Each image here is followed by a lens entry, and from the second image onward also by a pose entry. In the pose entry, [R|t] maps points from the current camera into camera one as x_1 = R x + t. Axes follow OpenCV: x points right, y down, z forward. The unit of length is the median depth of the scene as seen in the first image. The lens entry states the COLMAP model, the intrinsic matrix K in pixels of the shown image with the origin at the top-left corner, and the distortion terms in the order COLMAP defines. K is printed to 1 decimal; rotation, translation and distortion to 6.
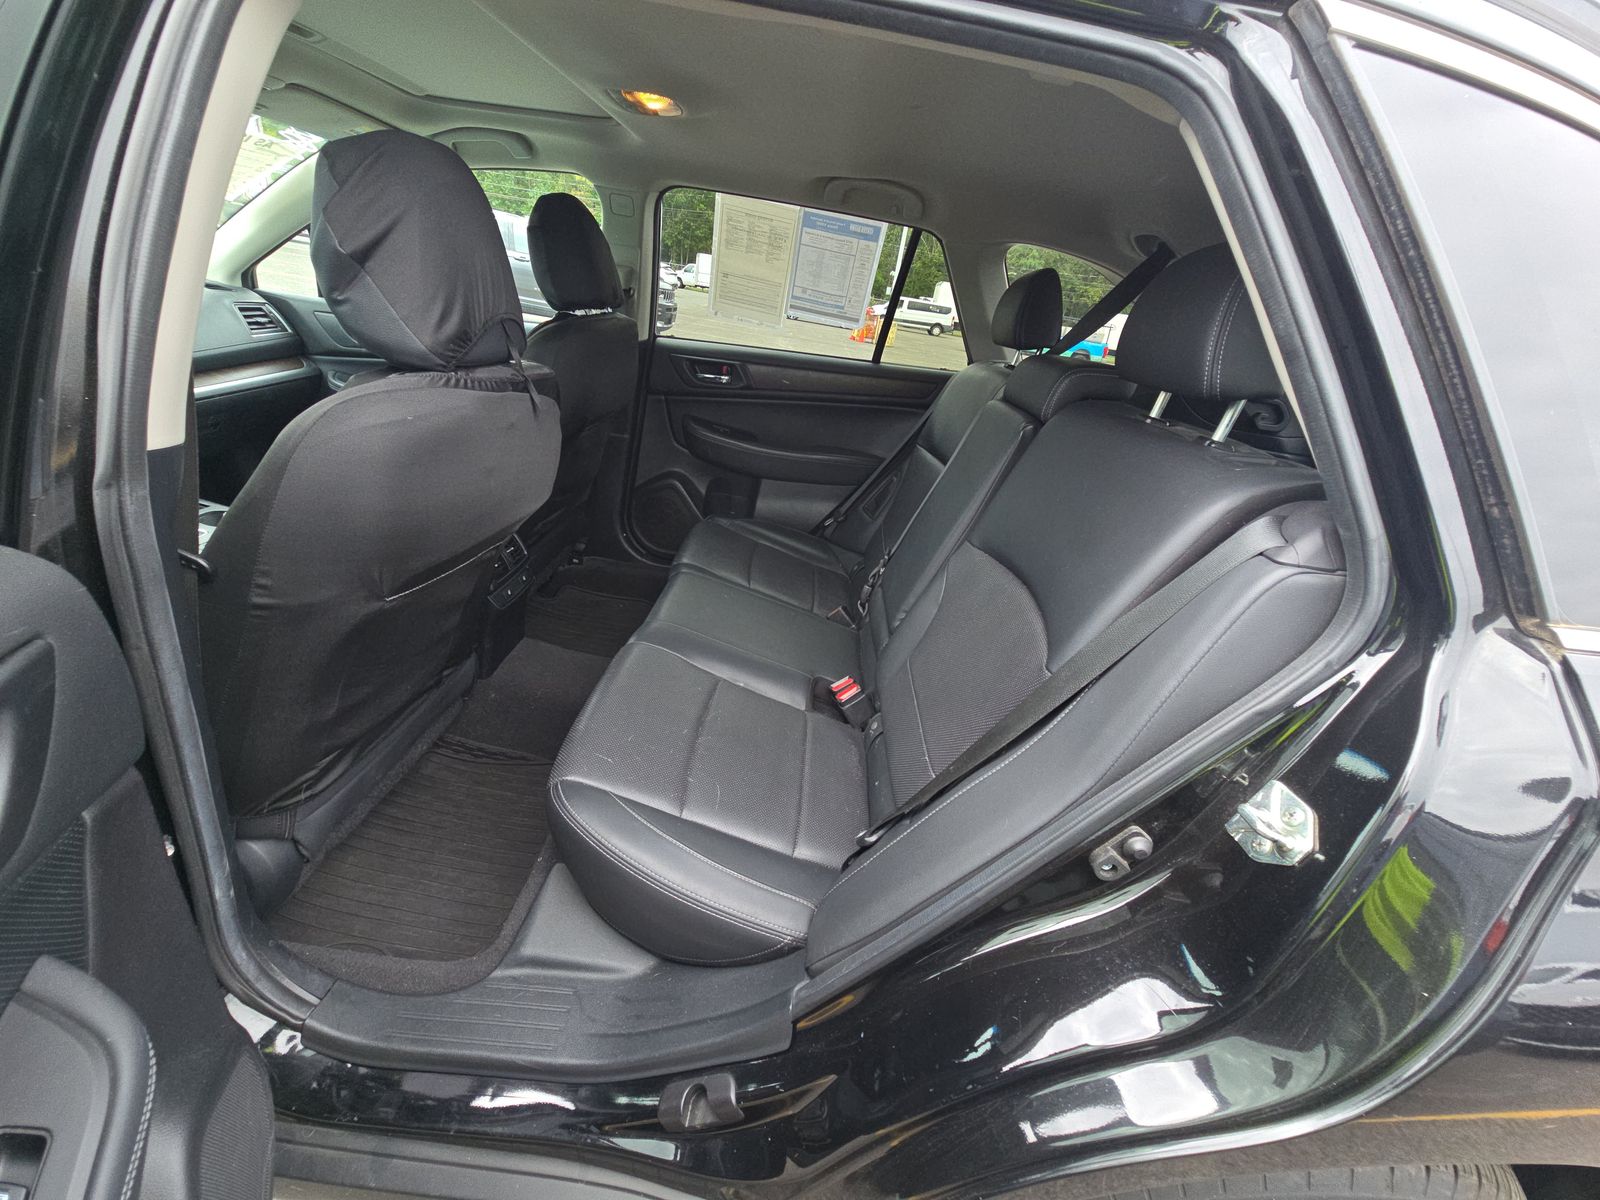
lens RADIAL K [[648.8, 0, 800.0], [0, 648.8, 600.0], [0, 0, 1]] dist [0.002245, -0.009602]
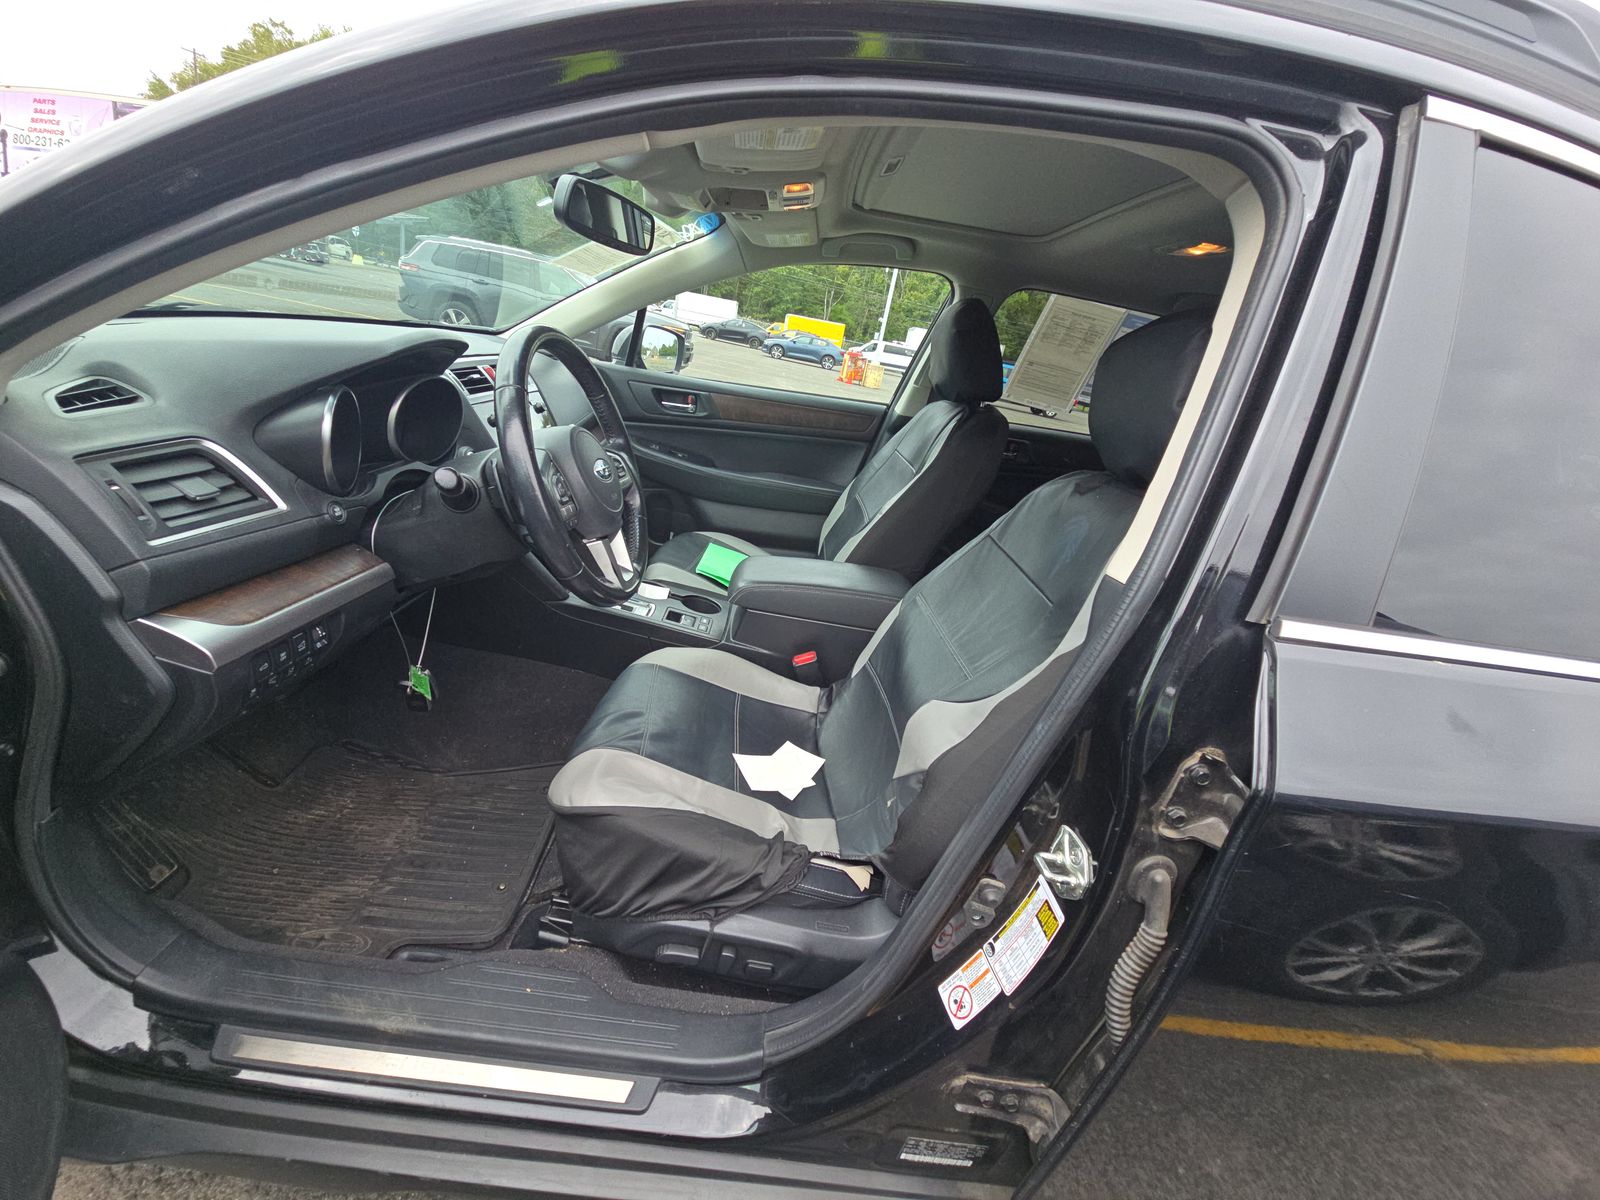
lens RADIAL K [[648.8, 0, 781.0], [0, 648.8, 606.0], [0, 0, 1]] dist [0.000138, 0.000154]
pose [[0.999249, 0.024969, 0.029629, -0.578828], [-0.023718, 0.998842, -0.041852, -0.041260], [-0.030640, 0.041118, 0.998684, -0.059438]]
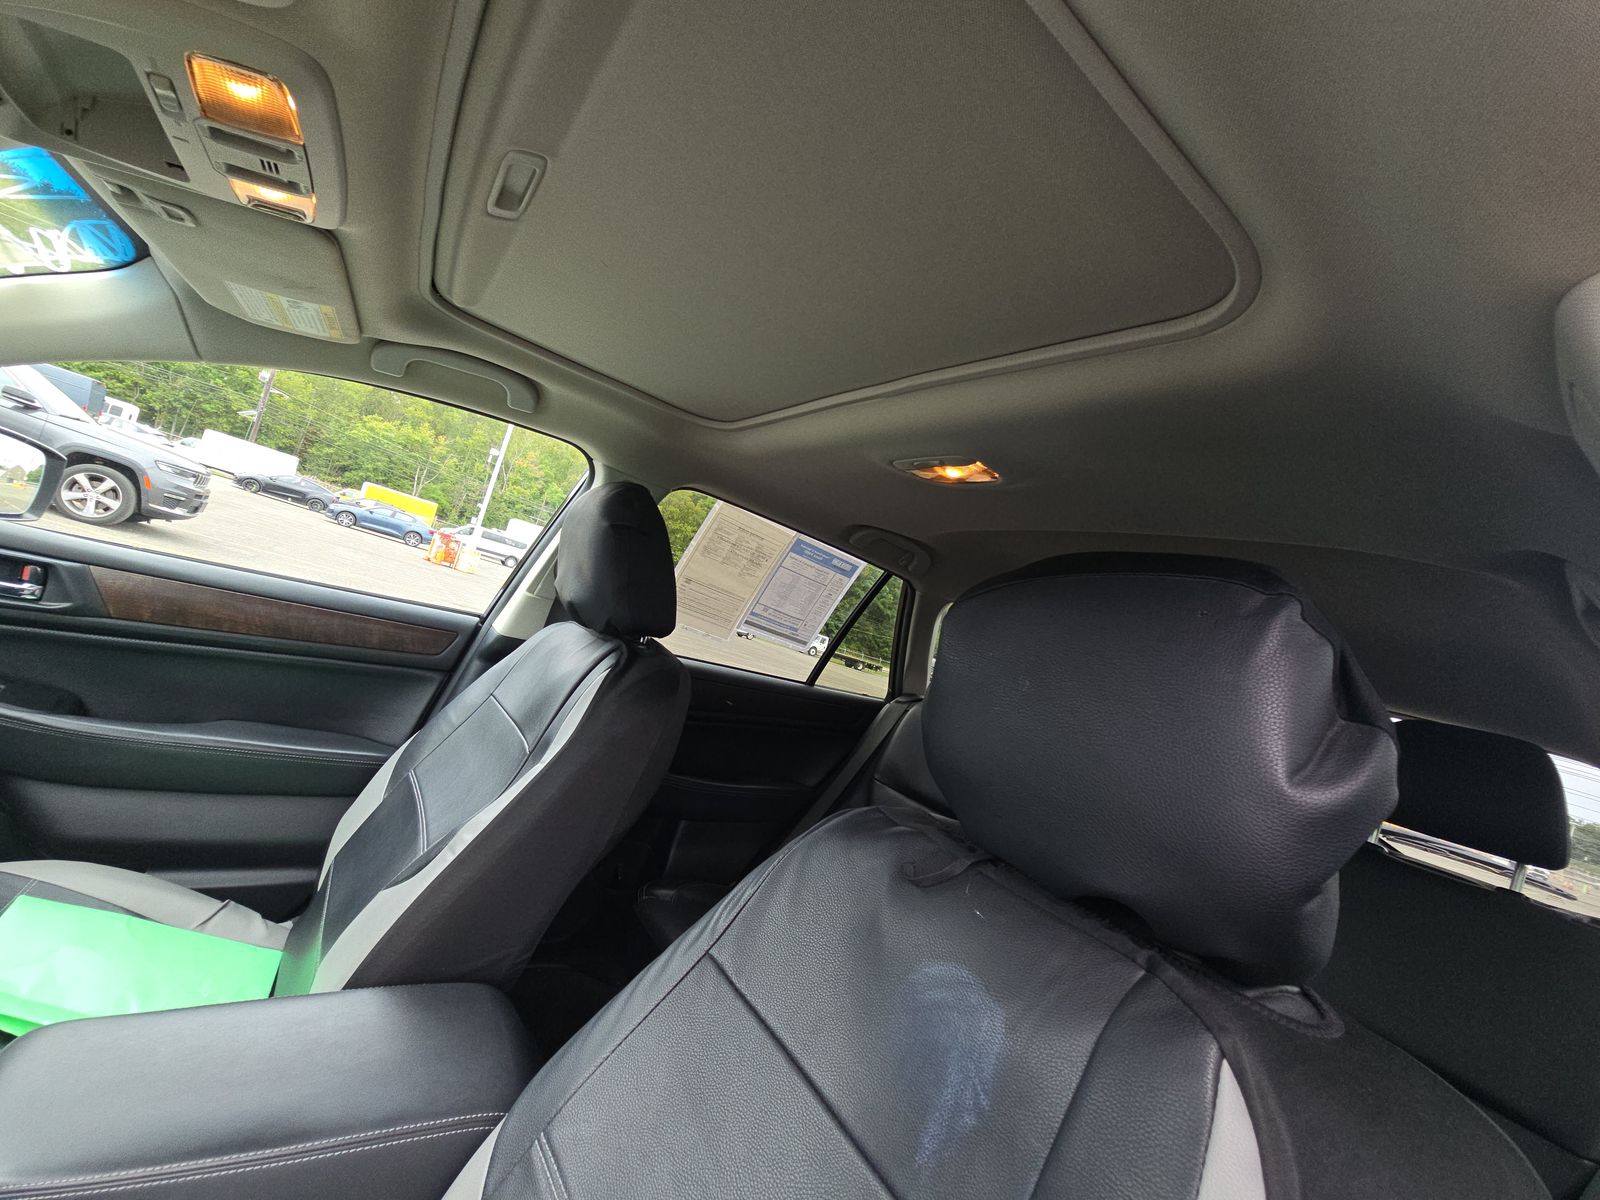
lens RADIAL K [[648.8, 0, 800.0], [0, 648.8, 600.0], [0, 0, 1]] dist [0.002245, -0.009602]
pose [[0.799501, 0.123414, 0.587849, -0.507317], [0.086589, 0.944763, -0.316110, -0.210578], [-0.594390, 0.303632, 0.744653, 0.314838]]
